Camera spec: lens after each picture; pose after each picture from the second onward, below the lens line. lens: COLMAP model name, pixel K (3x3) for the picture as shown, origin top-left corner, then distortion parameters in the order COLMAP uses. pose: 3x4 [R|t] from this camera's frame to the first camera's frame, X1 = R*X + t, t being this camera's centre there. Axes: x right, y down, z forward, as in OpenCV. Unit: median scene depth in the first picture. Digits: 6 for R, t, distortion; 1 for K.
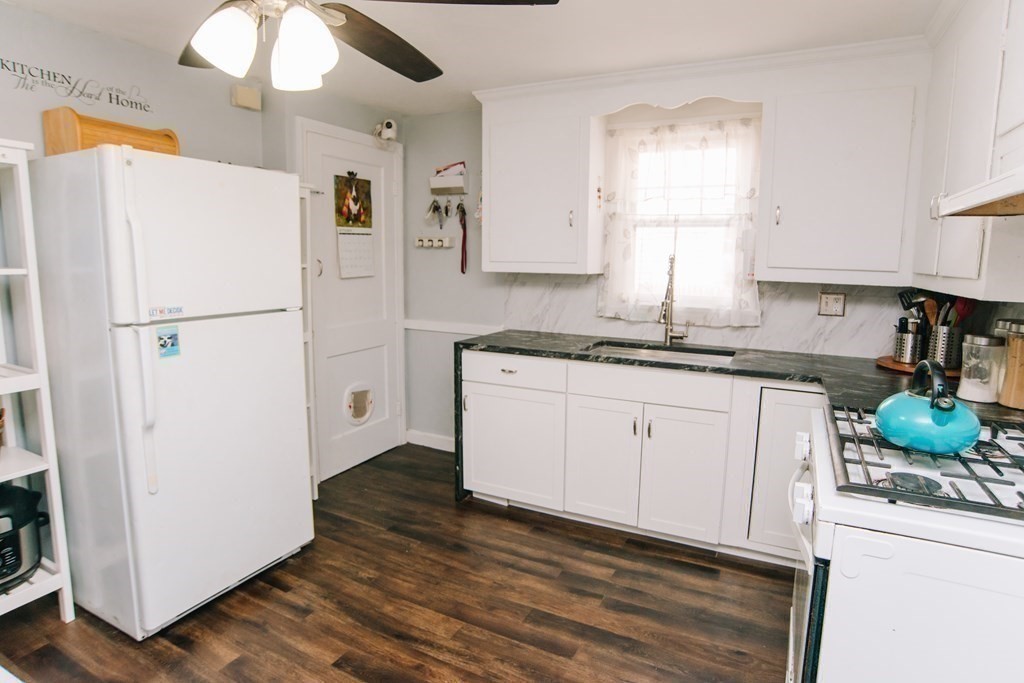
lens RADIAL K [[581.6, 0, 511.6], [0, 581.6, 341.3], [0, 0, 1]] dist [-0.002323, 0.000101]
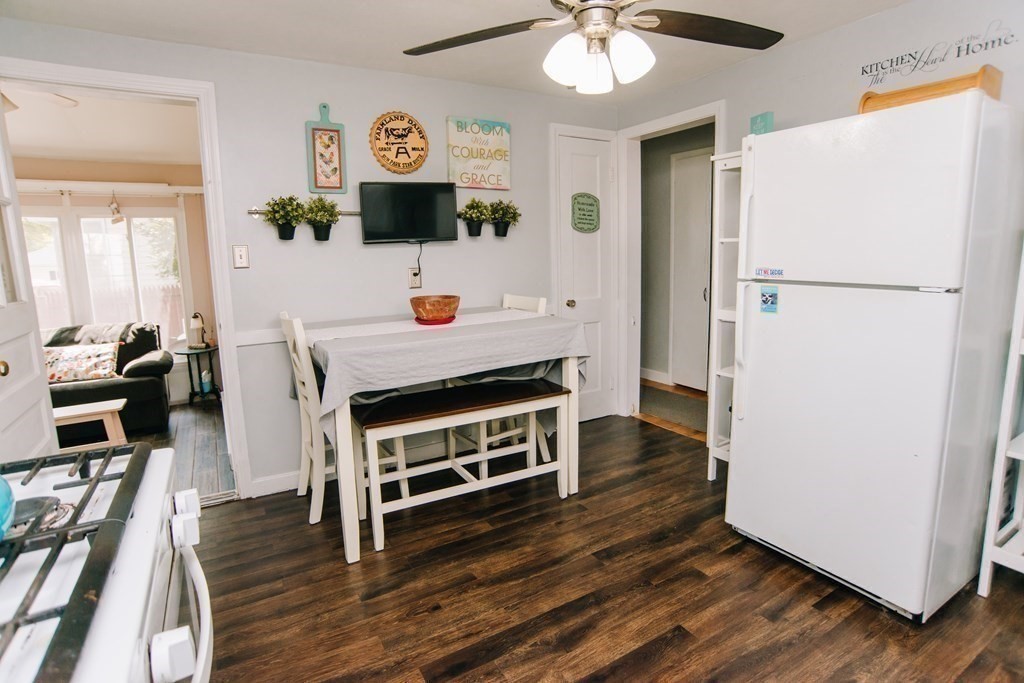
lens RADIAL K [[529.8, 0, 513.2], [0, 529.8, 336.0], [0, 0, 1]] dist [0.002171, 0.000454]
pose [[-0.523266, 0.130483, -0.842121, 0.548230], [-0.117501, 0.967721, 0.222955, -0.101140], [0.844030, 0.215614, -0.491043, 1.088654]]
